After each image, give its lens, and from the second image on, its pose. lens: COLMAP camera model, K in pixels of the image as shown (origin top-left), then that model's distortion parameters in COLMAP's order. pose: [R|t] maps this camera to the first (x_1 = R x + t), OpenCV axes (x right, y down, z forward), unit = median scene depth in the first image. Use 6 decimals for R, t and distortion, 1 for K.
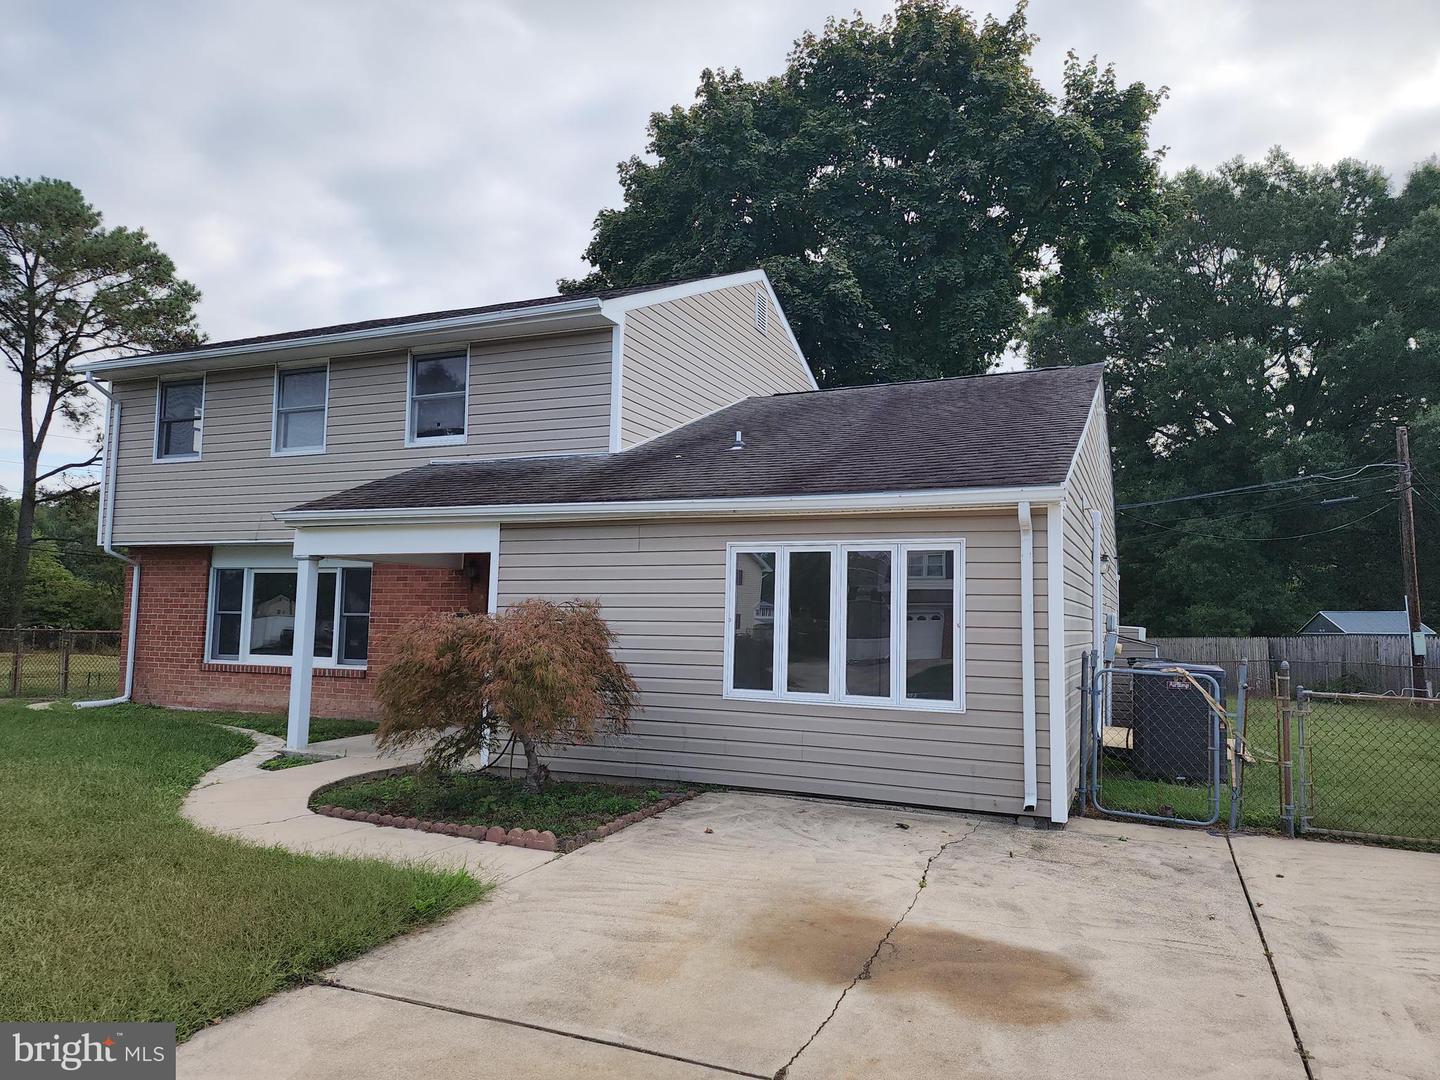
lens RADIAL K [[973.4, 0, 719.4], [0, 973.4, 545.6], [0, 0, 1]] dist [0.053526, -0.016986]
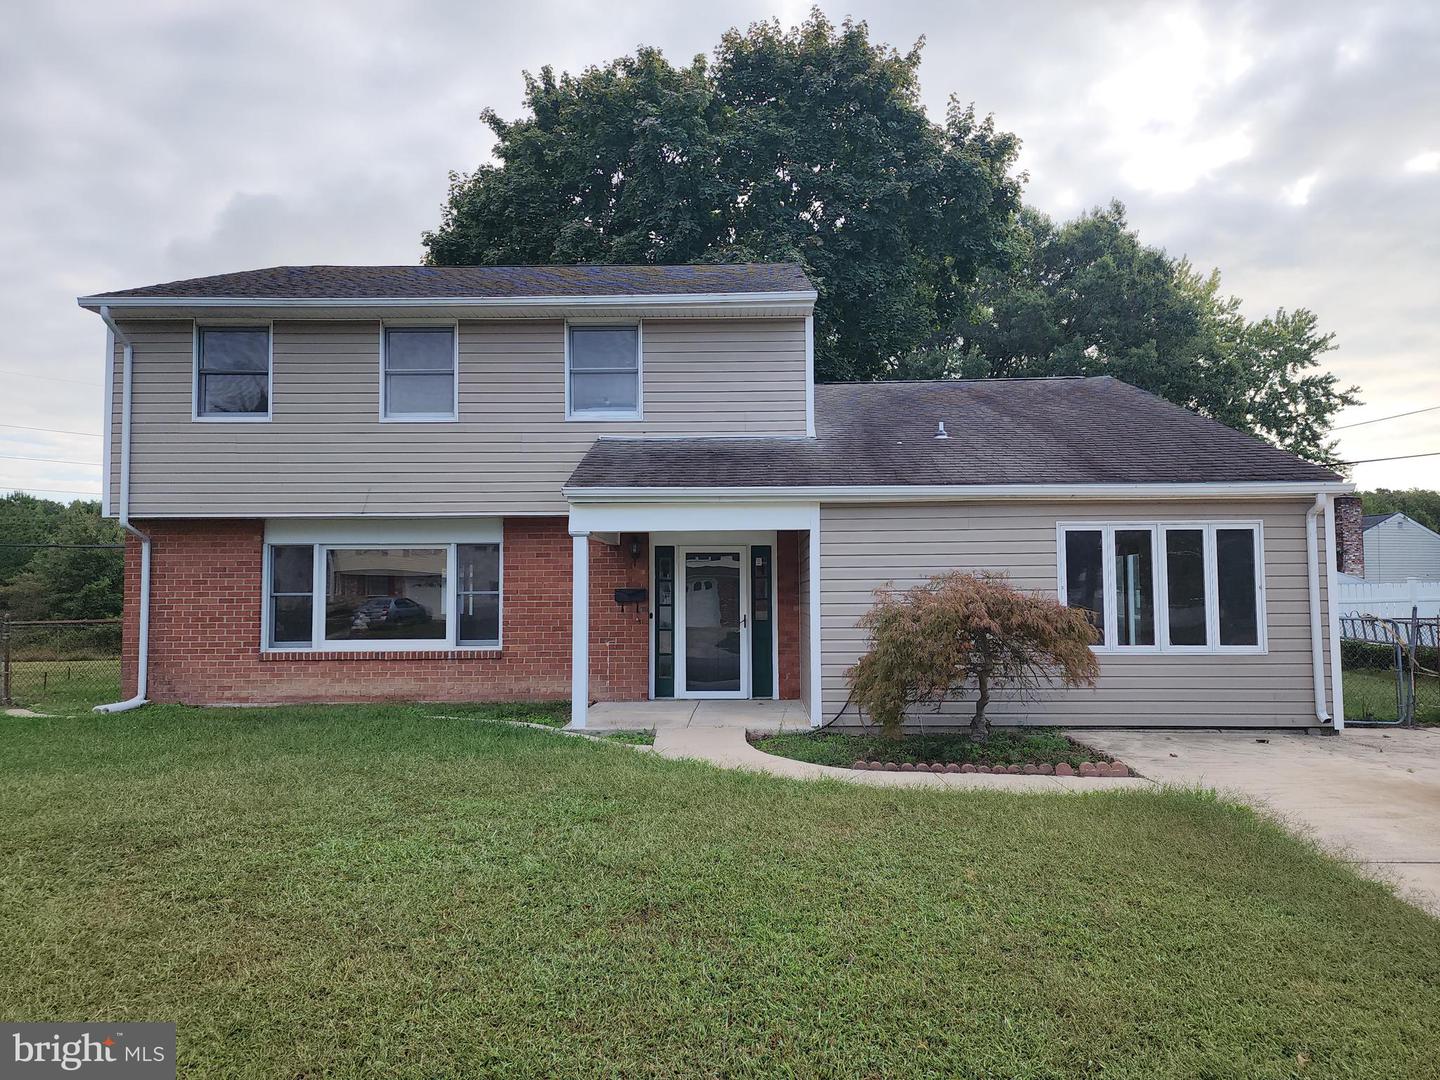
lens RADIAL K [[973.4, 0, 712.9], [0, 973.4, 547.5], [0, 0, 1]] dist [0.053526, -0.016986]
pose [[0.923296, -0.005515, 0.384050, -0.572851], [-0.006197, 0.999553, 0.029251, -0.002897], [-0.384040, -0.029388, 0.922849, 0.045756]]
